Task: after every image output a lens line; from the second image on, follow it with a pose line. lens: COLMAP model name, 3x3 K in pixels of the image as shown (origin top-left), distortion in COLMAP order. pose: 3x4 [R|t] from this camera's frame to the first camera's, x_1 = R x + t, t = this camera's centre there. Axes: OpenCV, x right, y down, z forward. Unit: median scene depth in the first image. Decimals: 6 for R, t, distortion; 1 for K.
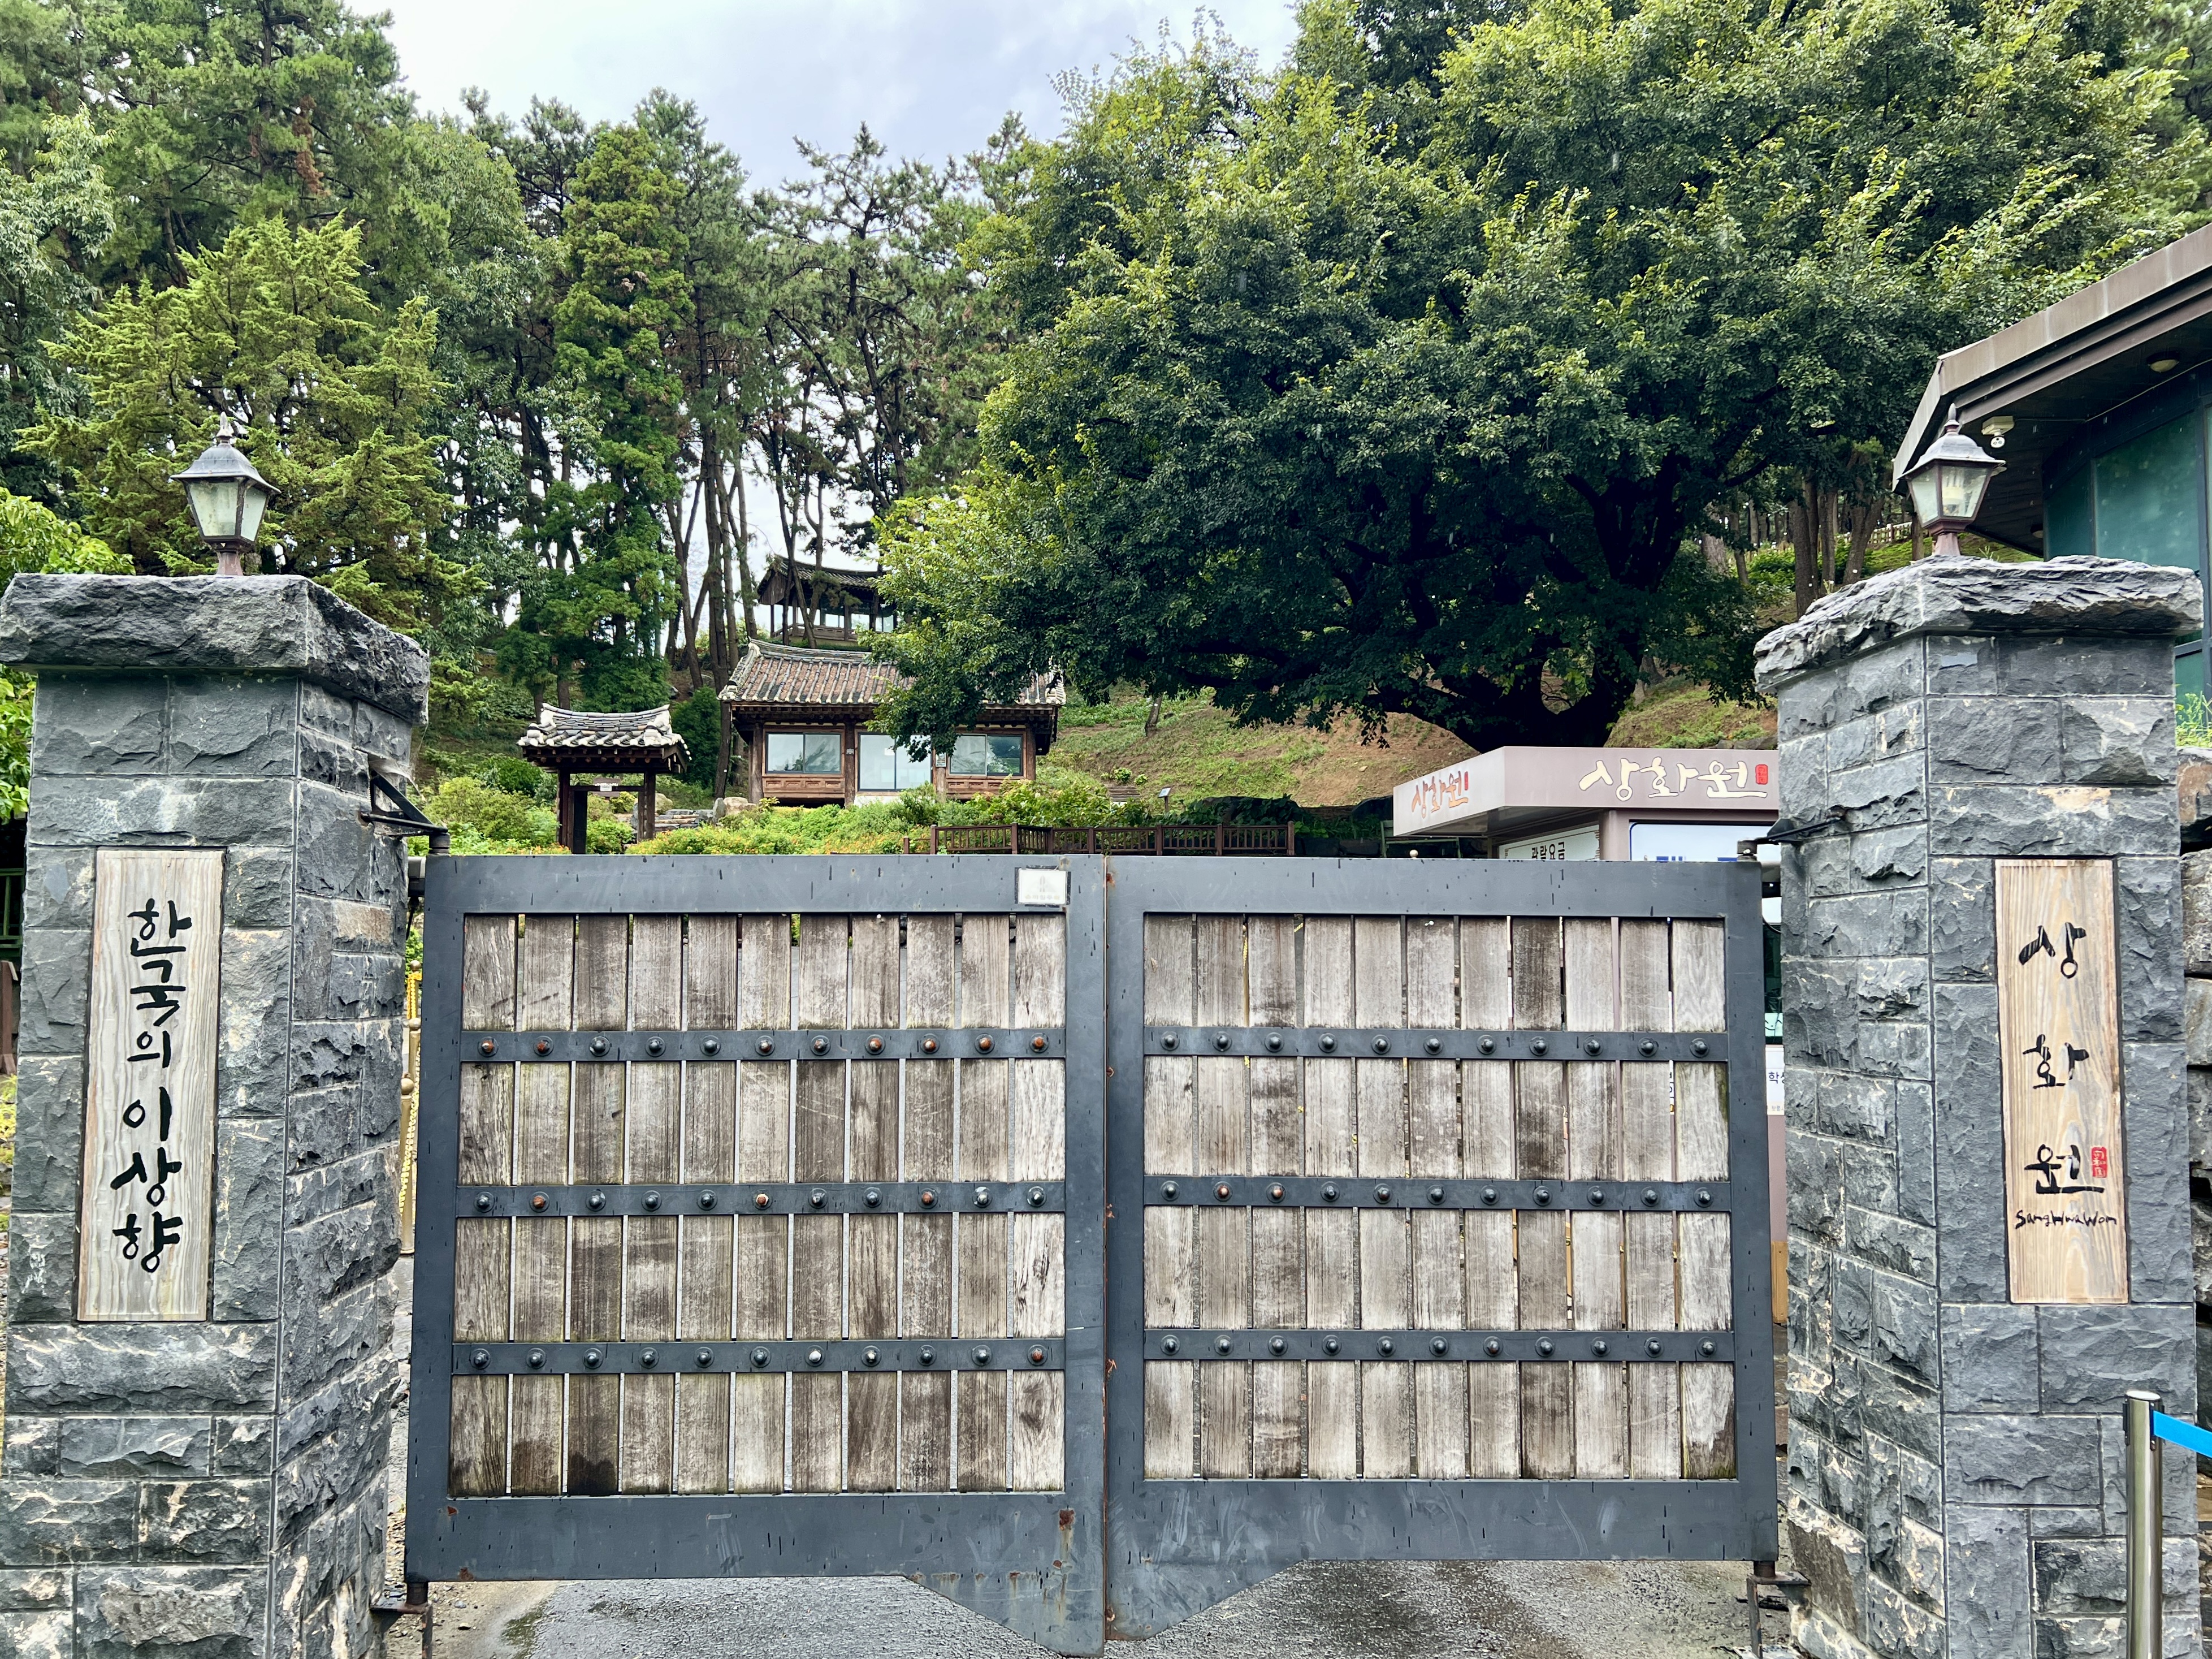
lens RADIAL K [[1684.2, 0, 1032.7], [0, 1684.2, 901.6], [0, 0, 1]] dist [0.049419, -0.039642]
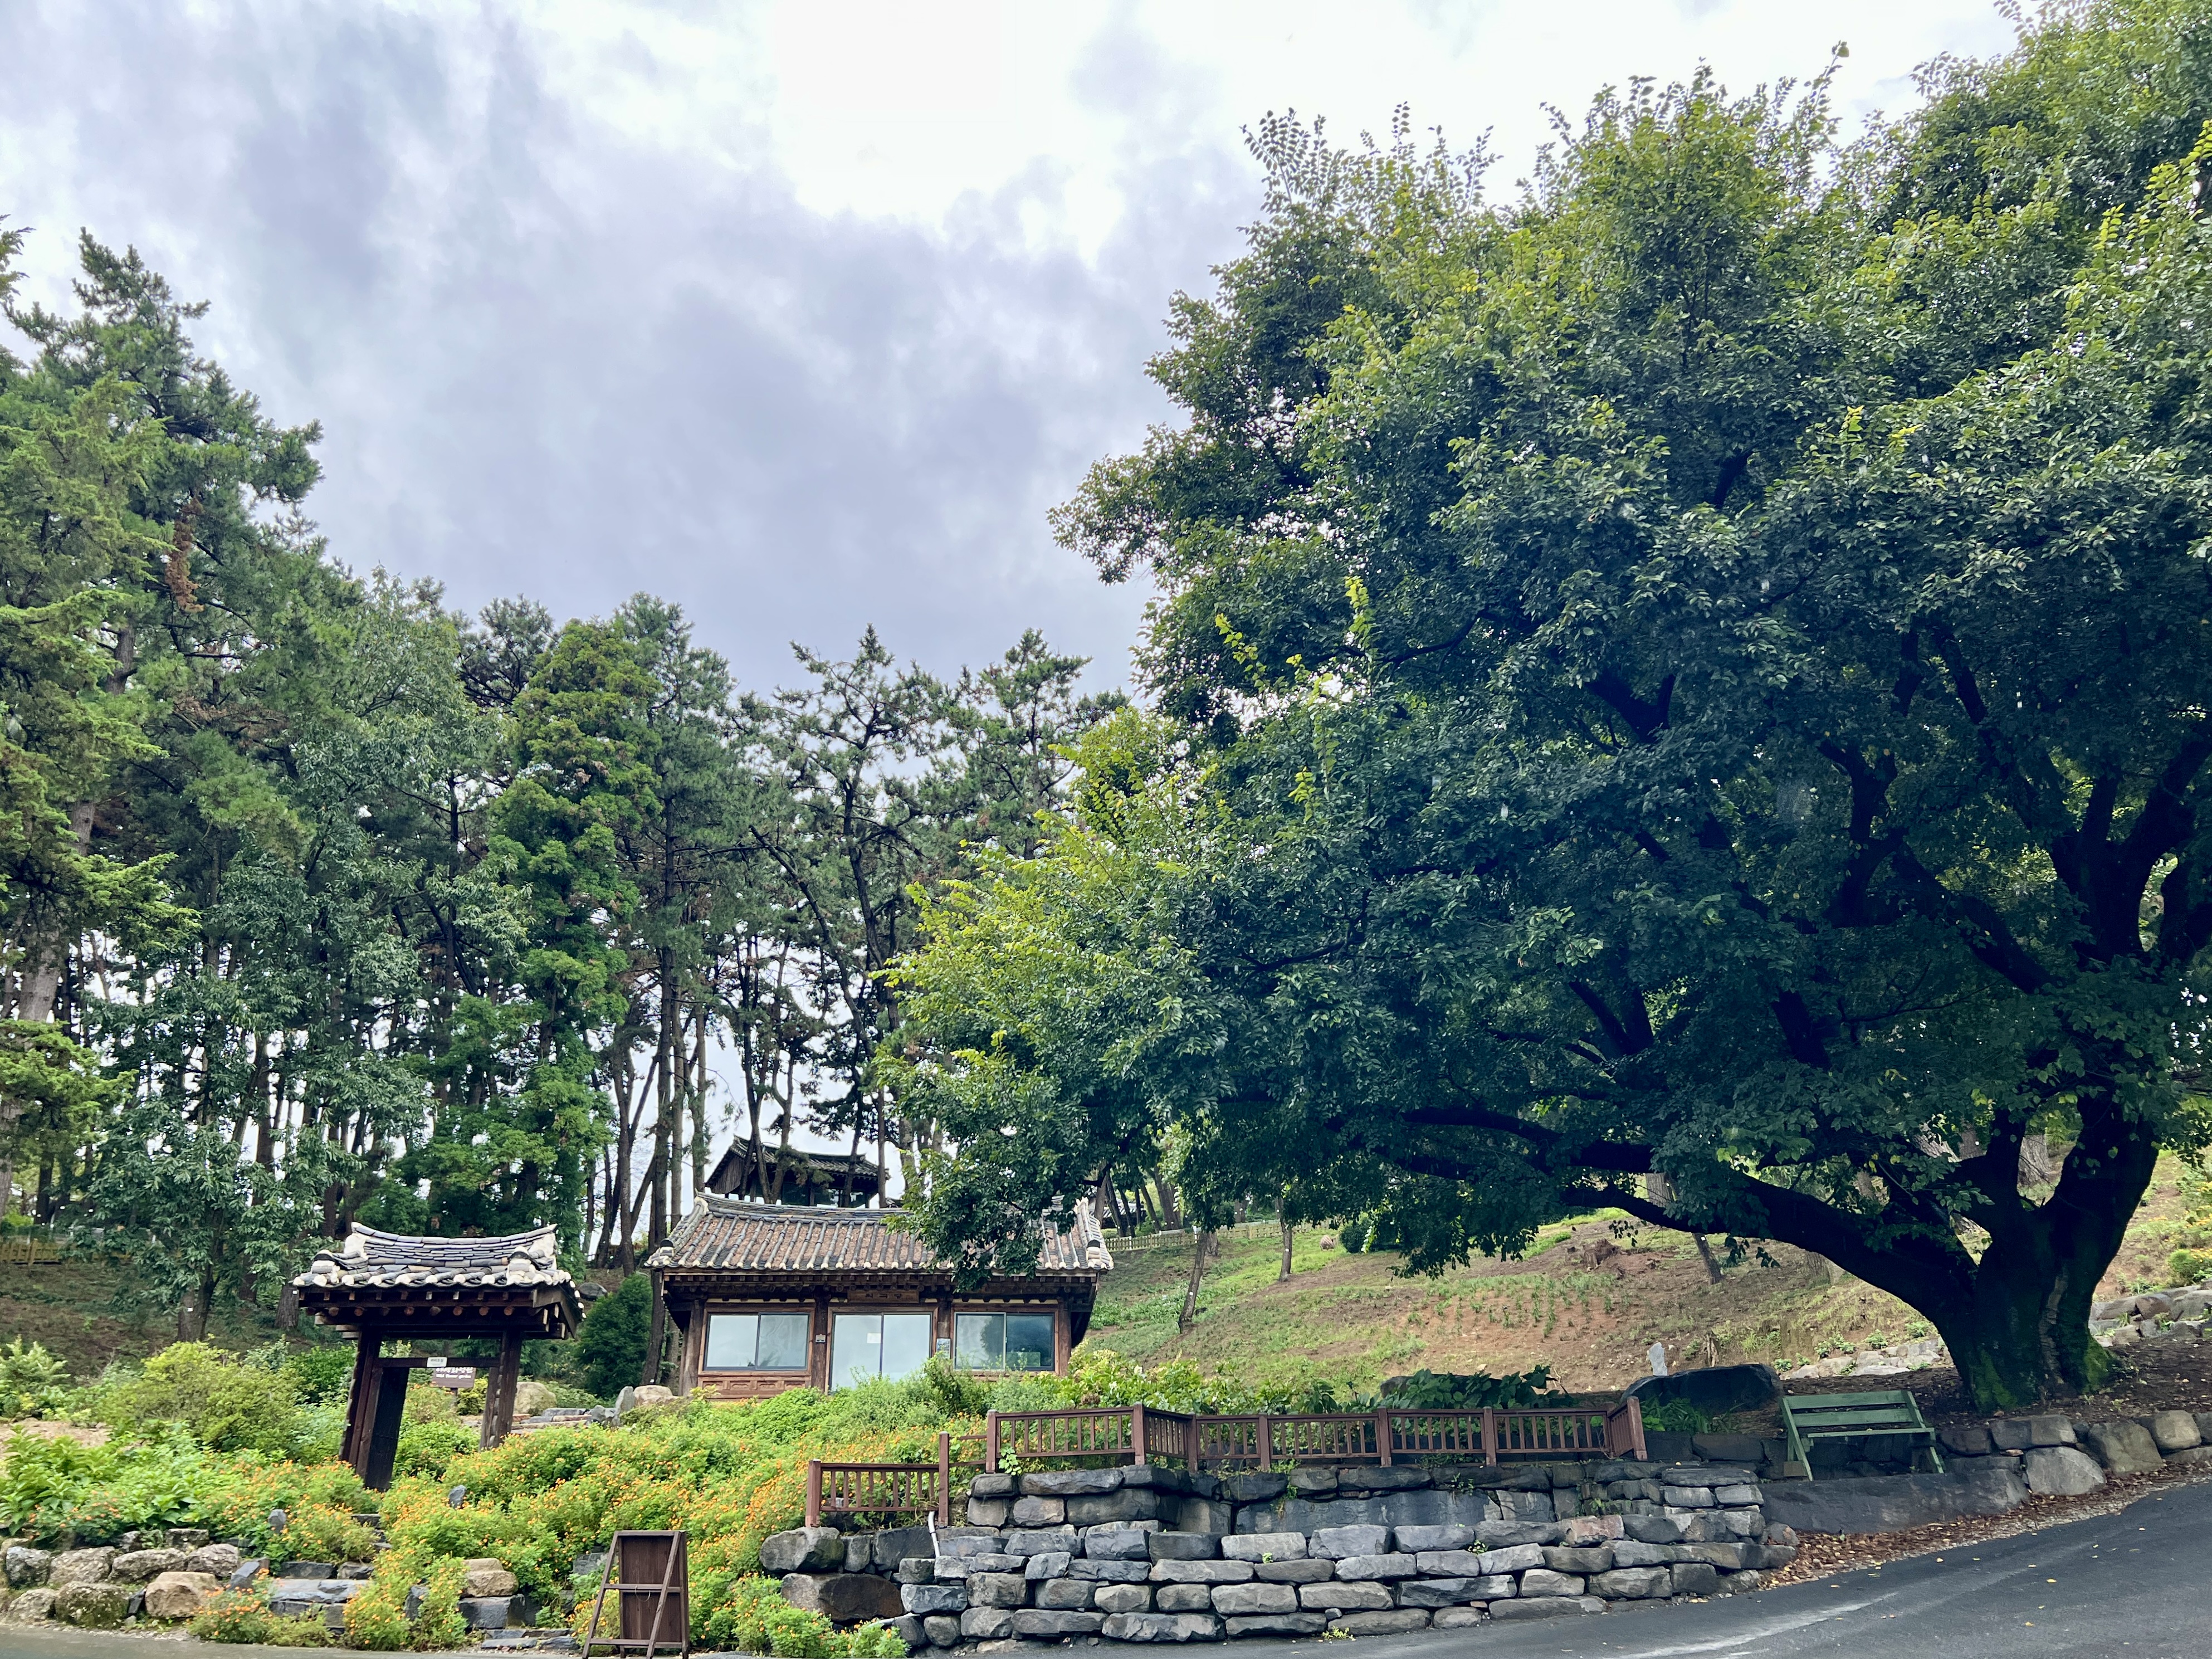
lens RADIAL K [[1684.1, 0, 1103.2], [0, 1684.1, 915.9], [0, 0, 1]] dist [0.049419, -0.039642]
pose [[0.997853, 0.013346, 0.064114, -0.231627], [0.010147, 0.935685, -0.352689, 0.006525], [-0.064698, 0.352583, 0.933541, 1.542155]]
